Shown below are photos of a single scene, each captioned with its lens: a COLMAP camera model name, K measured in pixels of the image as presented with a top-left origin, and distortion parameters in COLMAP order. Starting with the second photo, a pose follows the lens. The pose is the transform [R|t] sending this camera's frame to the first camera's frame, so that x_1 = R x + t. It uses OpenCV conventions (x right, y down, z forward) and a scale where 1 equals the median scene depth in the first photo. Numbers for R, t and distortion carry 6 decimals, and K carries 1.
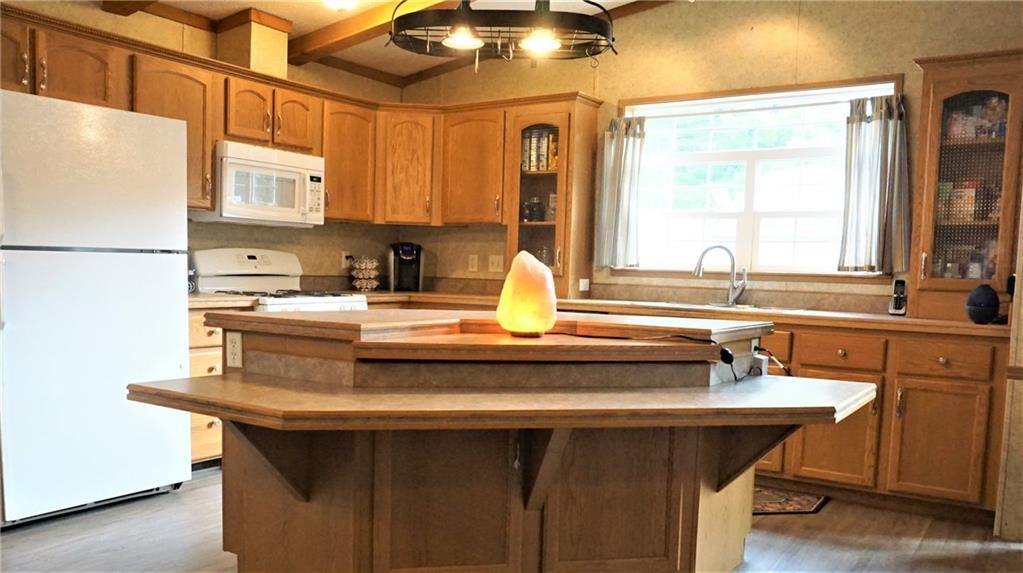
lens RADIAL K [[827.0, 0, 511.5], [0, 827.0, 286.5], [0, 0, 1]] dist [-0.007043, 0.000791]
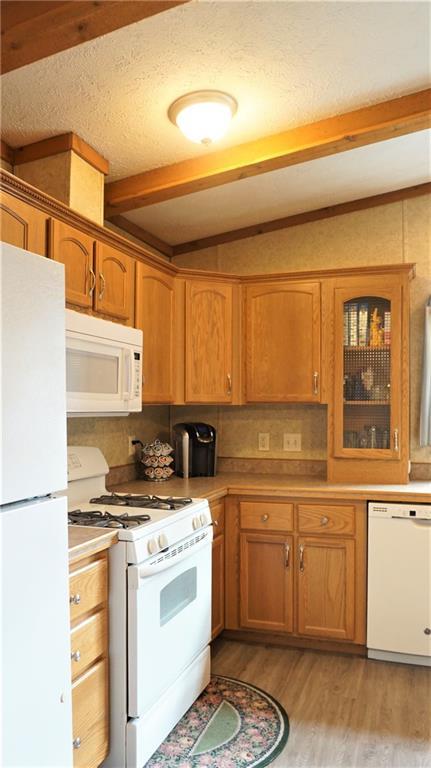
lens RADIAL K [[547.6, 0, 215.5], [0, 547.6, 384.0], [0, 0, 1]] dist [-0.027997, 0.002084]
pose [[0.963721, -0.014816, 0.266501, -0.289768], [0.030037, 0.998136, -0.053129, -0.068654], [-0.265217, 0.059206, 0.962369, 0.446124]]
